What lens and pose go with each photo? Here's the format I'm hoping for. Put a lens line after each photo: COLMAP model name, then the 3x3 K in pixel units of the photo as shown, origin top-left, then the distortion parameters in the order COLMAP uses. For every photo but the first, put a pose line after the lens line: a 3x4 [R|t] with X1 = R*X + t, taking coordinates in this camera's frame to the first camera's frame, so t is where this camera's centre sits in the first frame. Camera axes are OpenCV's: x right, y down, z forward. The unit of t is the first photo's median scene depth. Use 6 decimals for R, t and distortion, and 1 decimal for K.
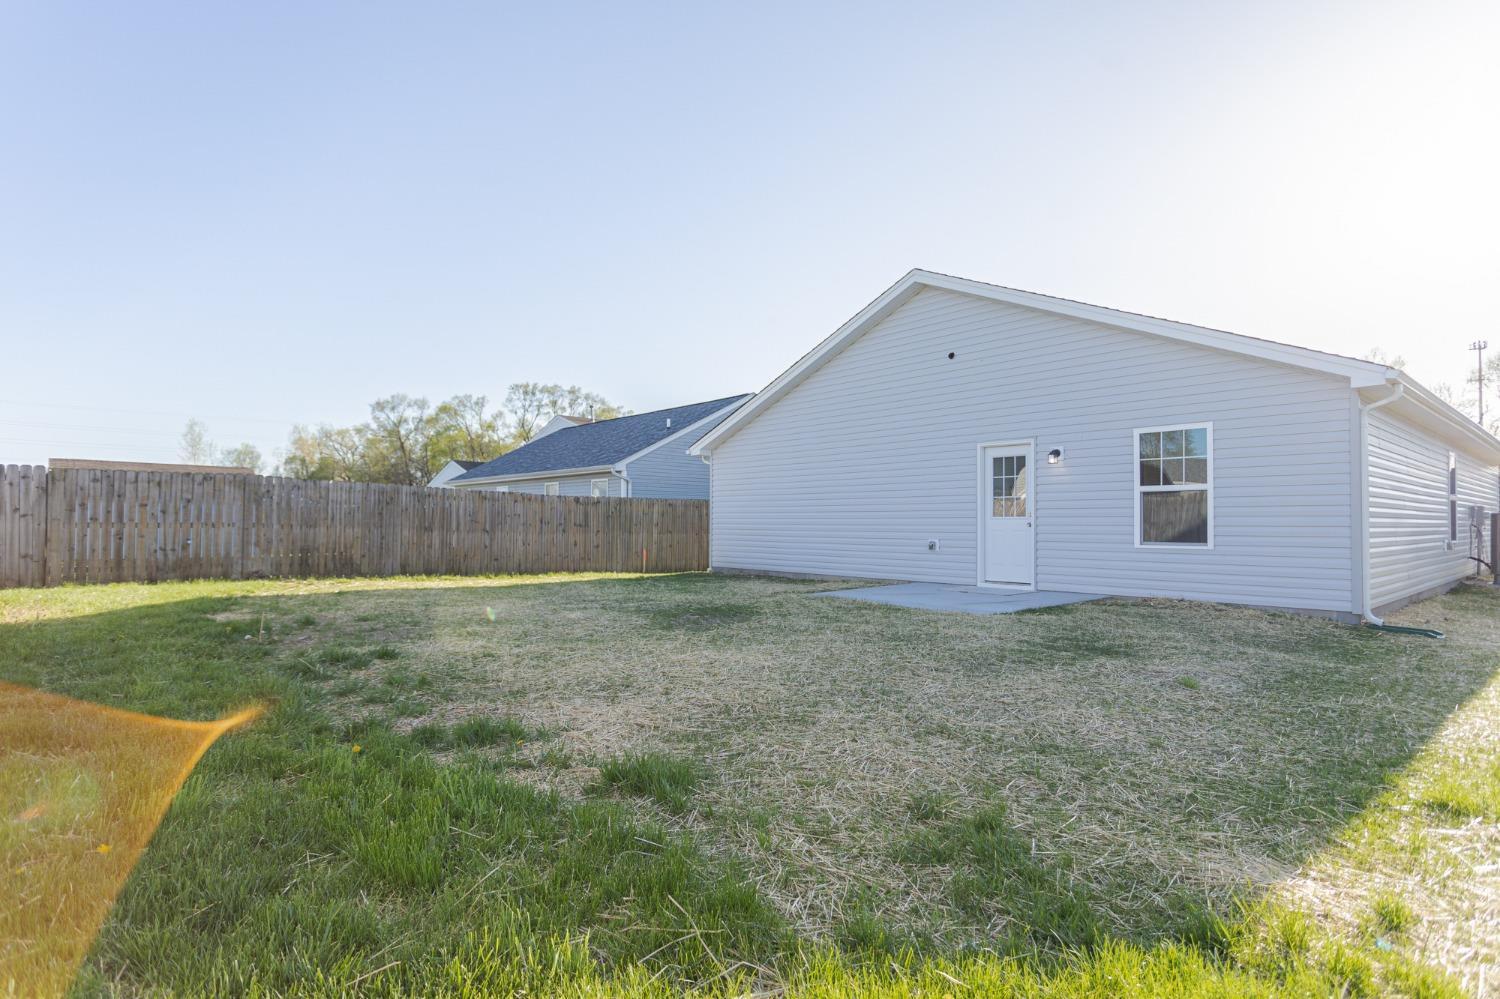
lens RADIAL K [[769.7, 0, 750.0], [0, 769.7, 499.5], [0, 0, 1]] dist [-0.003132, 0.000144]
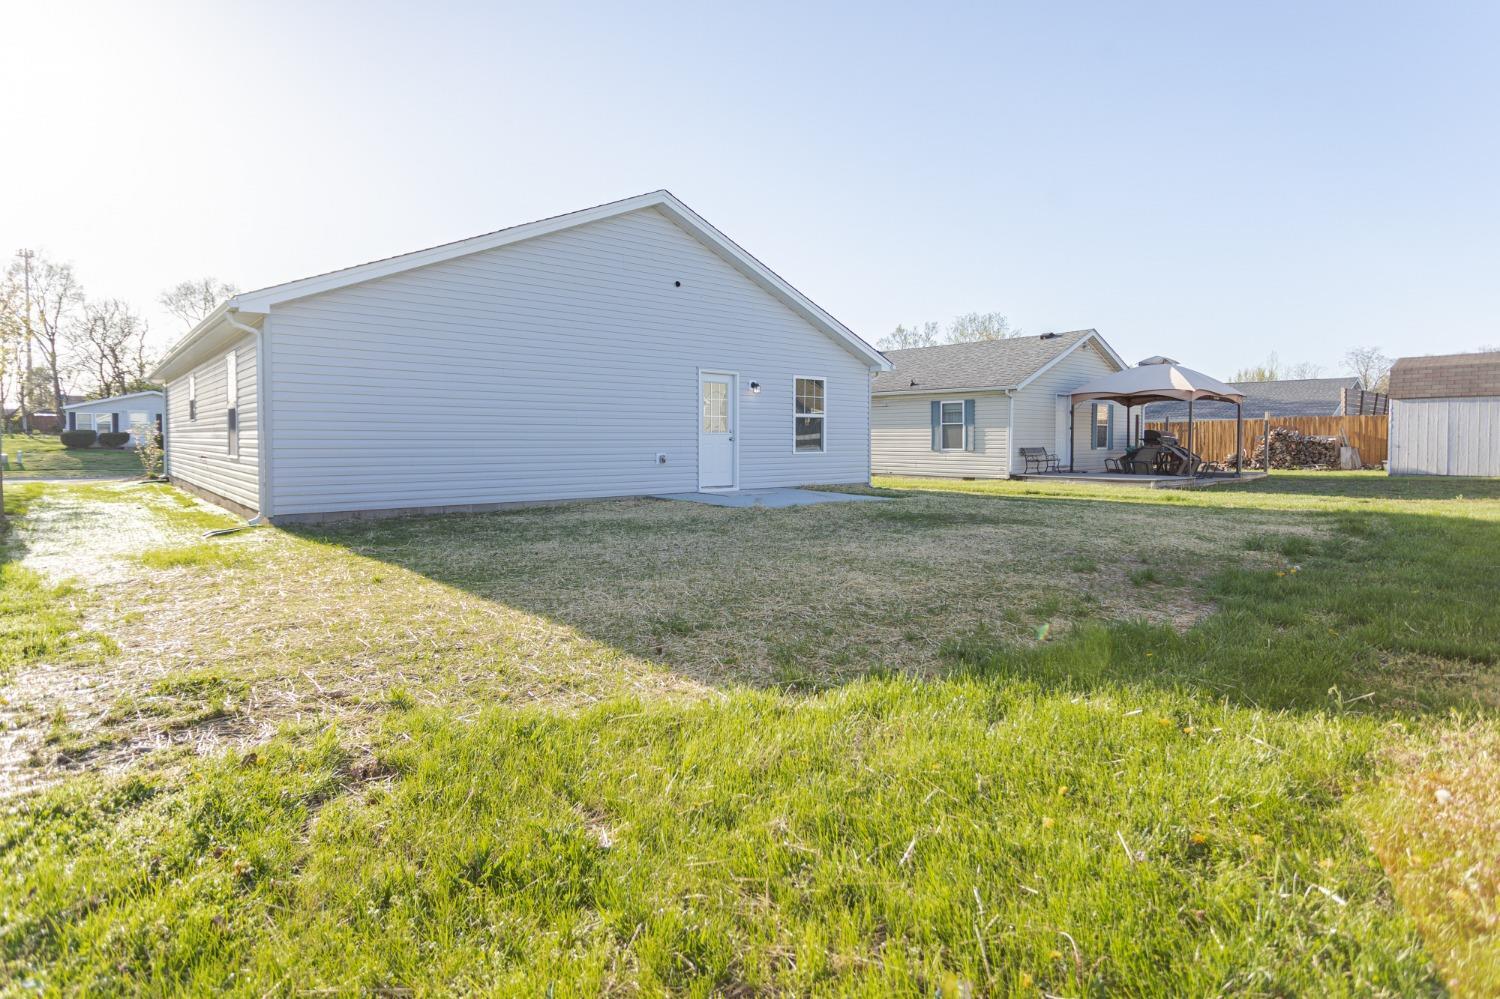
lens RADIAL K [[769.7, 0, 750.0], [0, 769.7, 499.5], [0, 0, 1]] dist [-0.003132, 0.000144]
pose [[0.004548, -0.077167, 0.997008, -1.014814], [-0.021477, 0.996781, 0.077247, 0.036902], [-0.999759, -0.021765, 0.002876, 1.062443]]
